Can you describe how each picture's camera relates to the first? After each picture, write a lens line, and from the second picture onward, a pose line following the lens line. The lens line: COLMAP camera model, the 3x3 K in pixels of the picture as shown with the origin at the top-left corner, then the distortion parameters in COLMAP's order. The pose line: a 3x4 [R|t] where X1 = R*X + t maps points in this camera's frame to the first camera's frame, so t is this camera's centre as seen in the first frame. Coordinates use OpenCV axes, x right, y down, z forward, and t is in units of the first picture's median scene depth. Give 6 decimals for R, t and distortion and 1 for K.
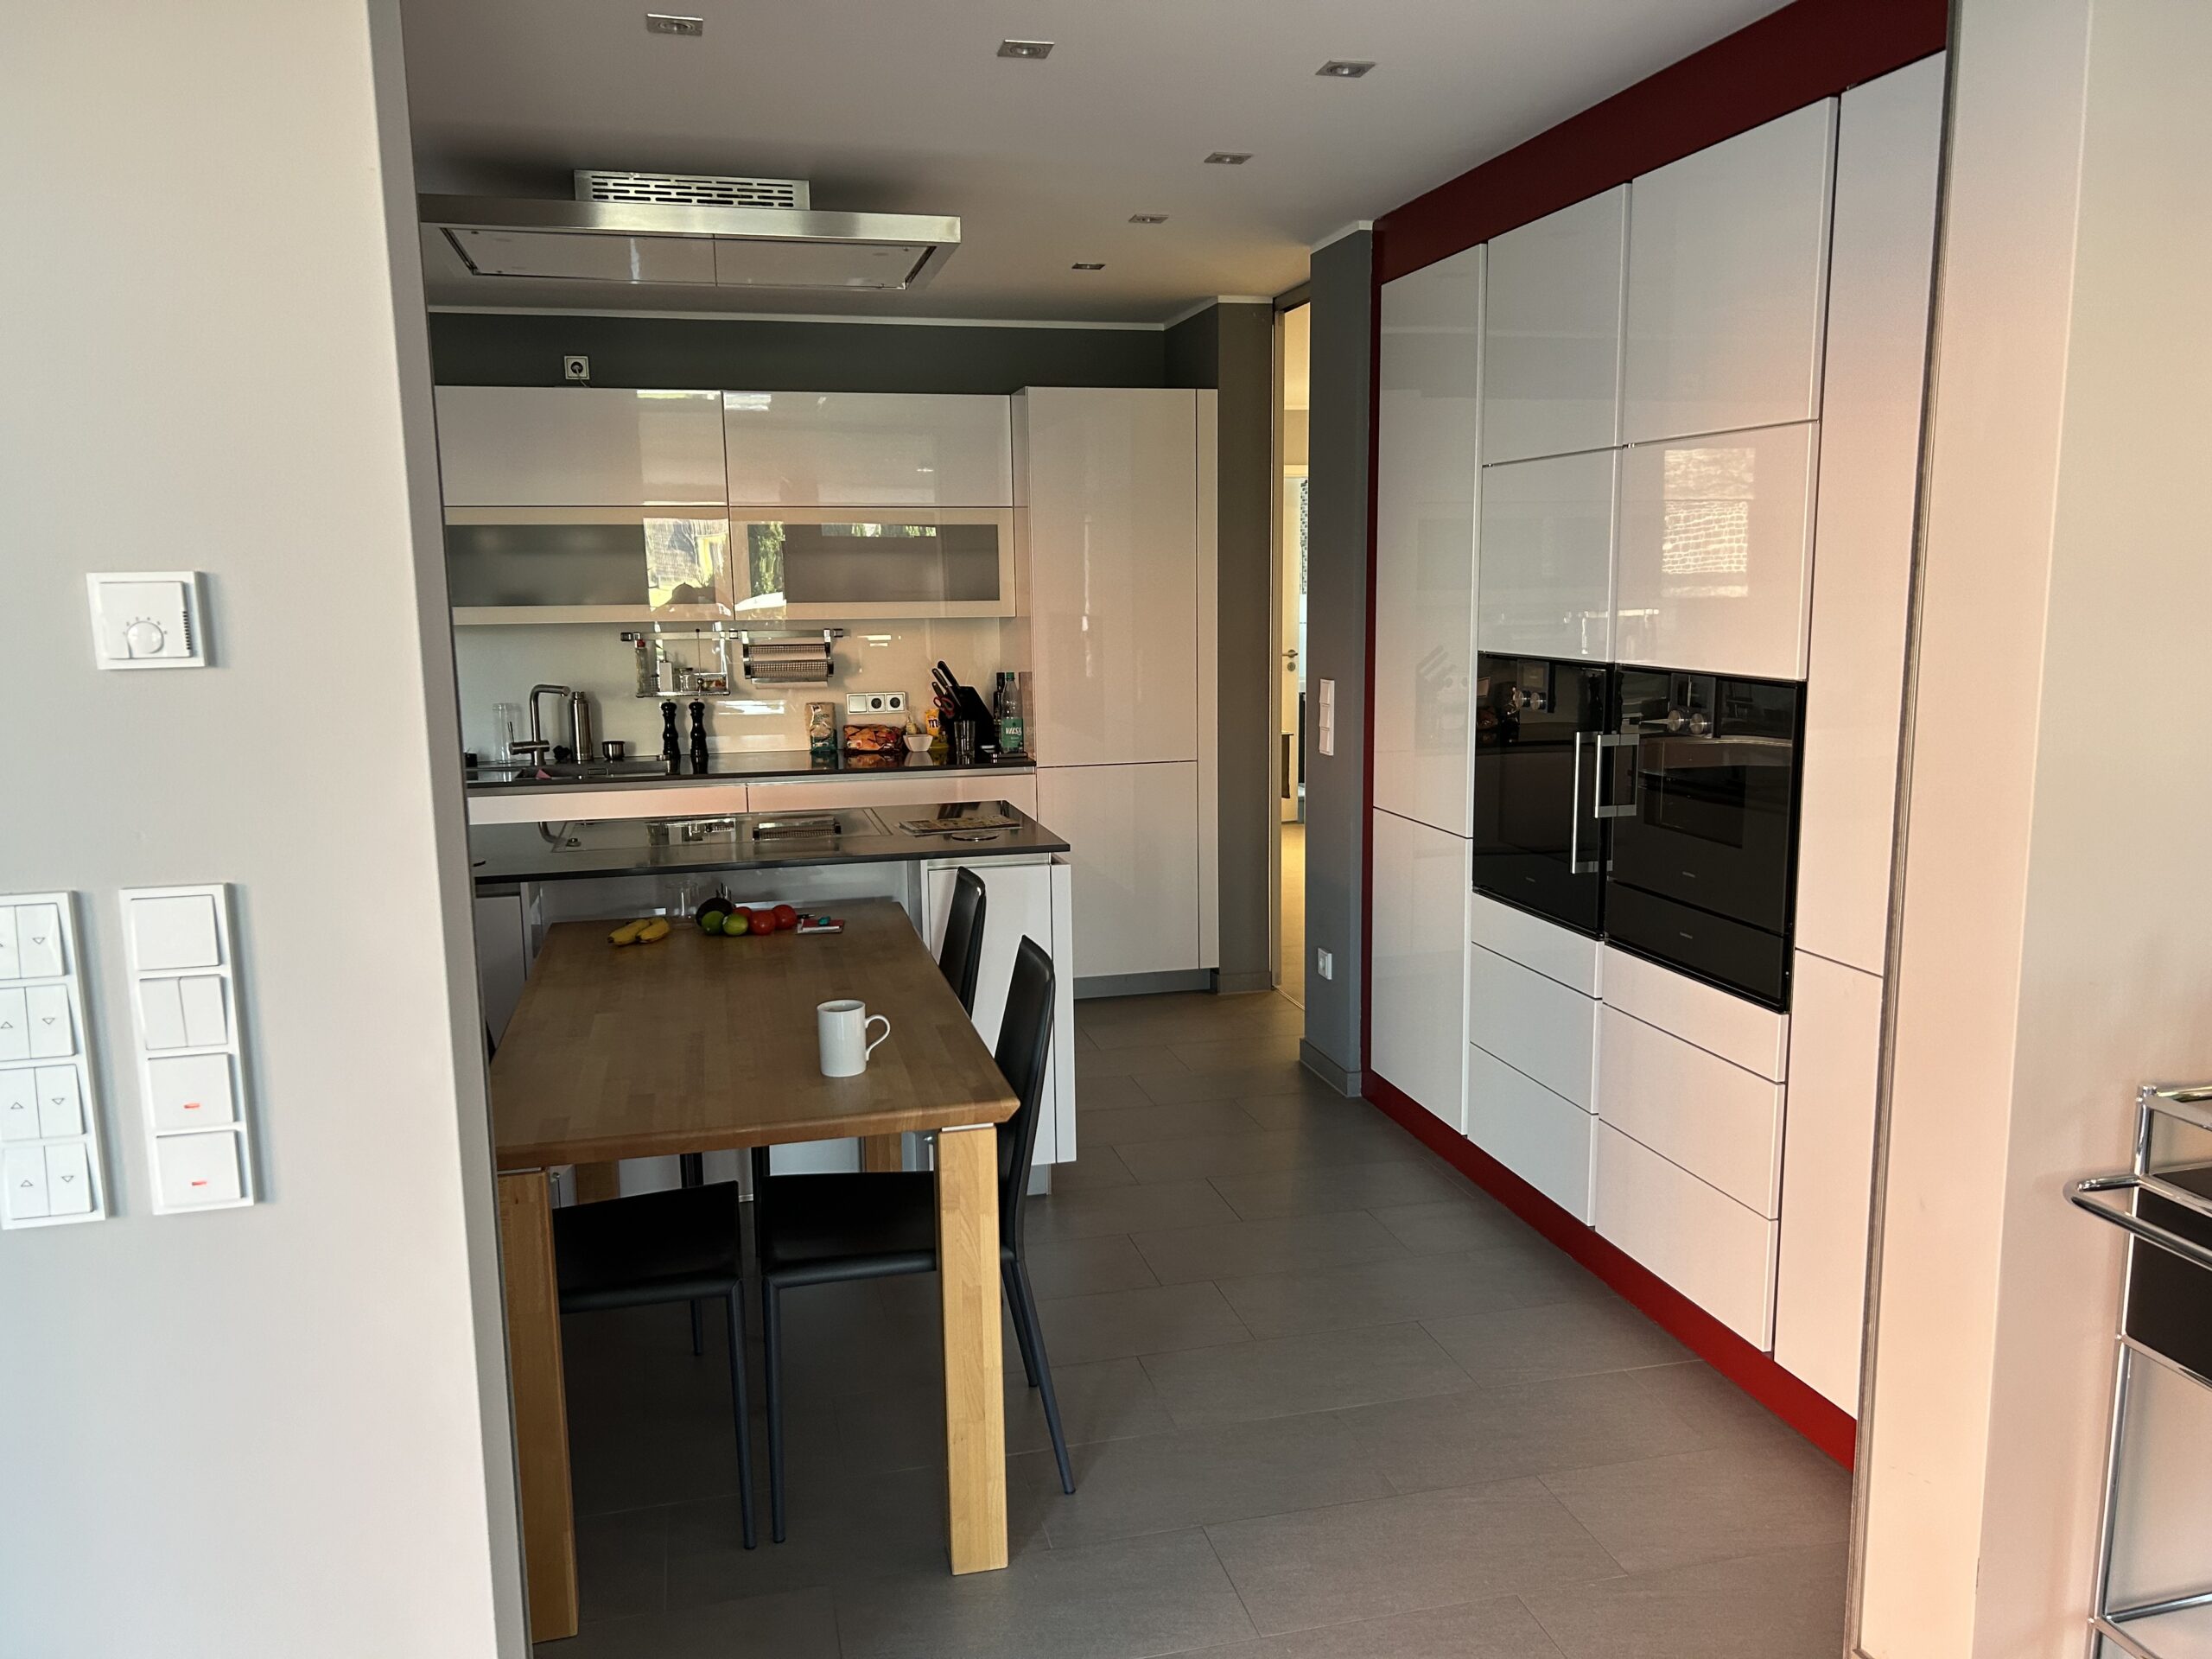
lens RADIAL K [[1663.2, 0, 1106.0], [0, 1663.2, 829.5], [0, 0, 1]] dist [0.103819, -0.205105]
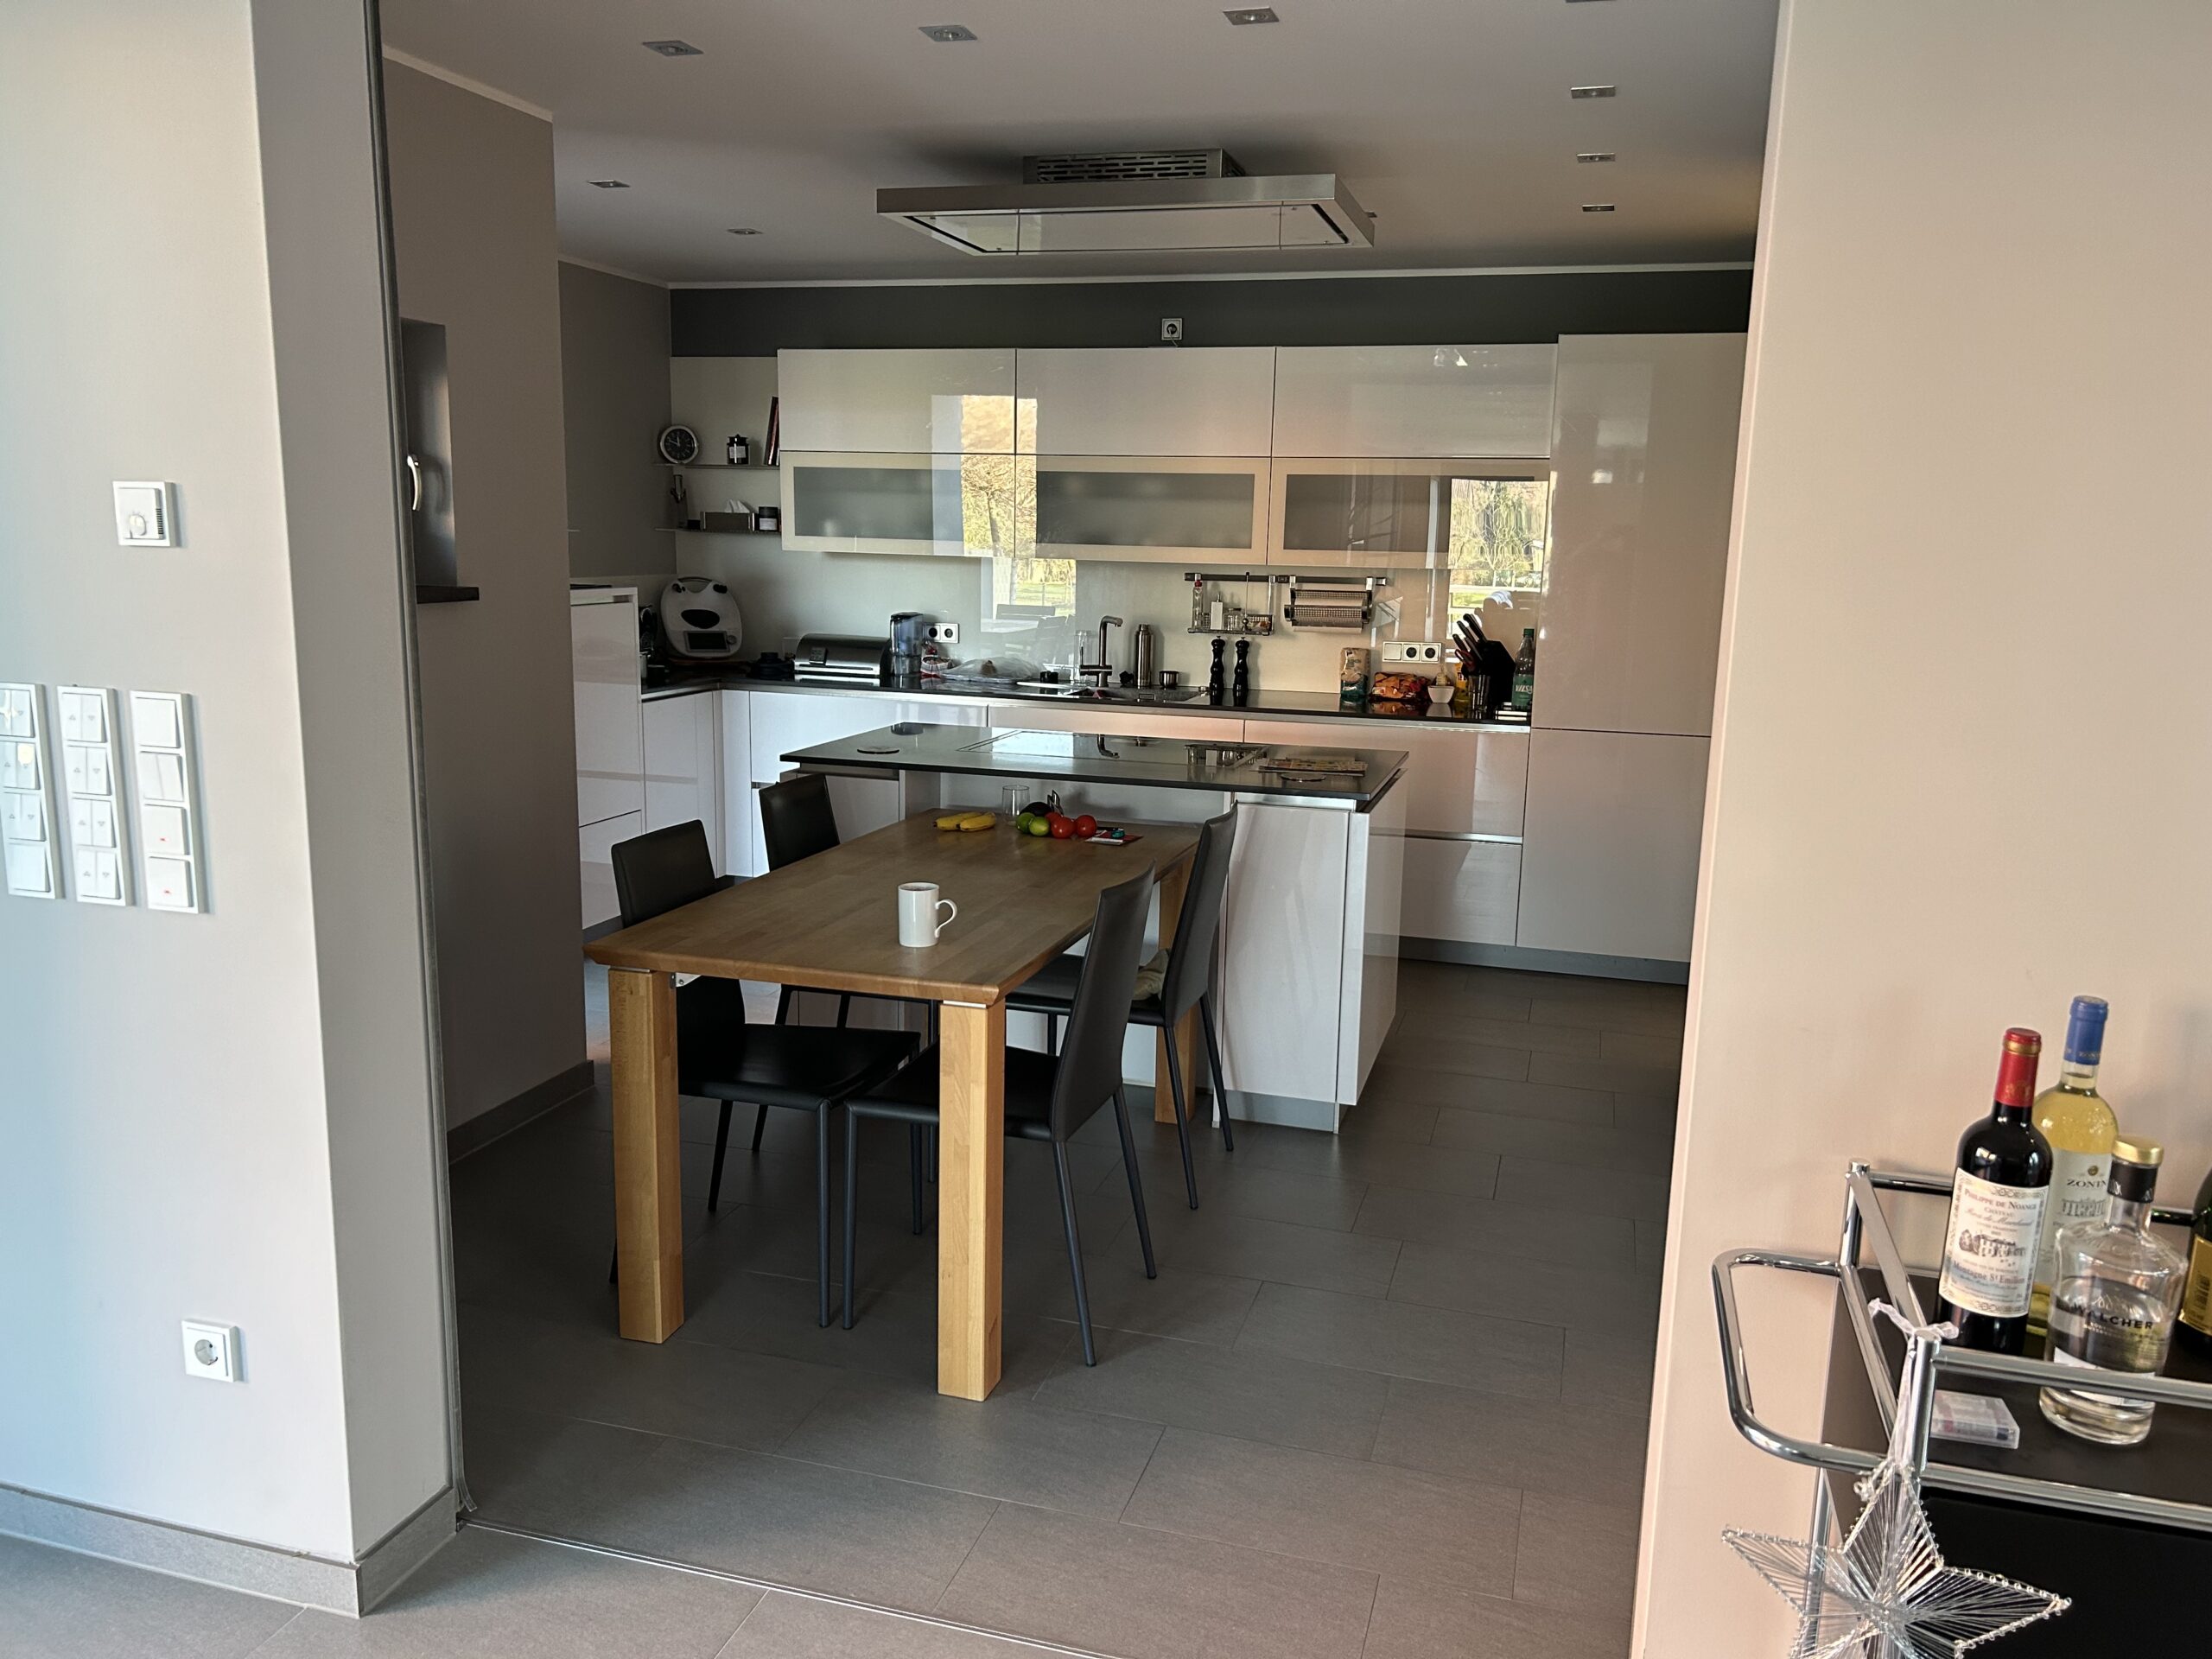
lens RADIAL K [[1663.2, 0, 1106.0], [0, 1663.2, 829.5], [0, 0, 1]] dist [0.103819, -0.205105]
pose [[0.856714, 0.122459, -0.501044, 0.235028], [-0.109460, 0.992446, 0.055401, -0.005077], [0.504043, 0.007381, 0.863647, 0.031785]]
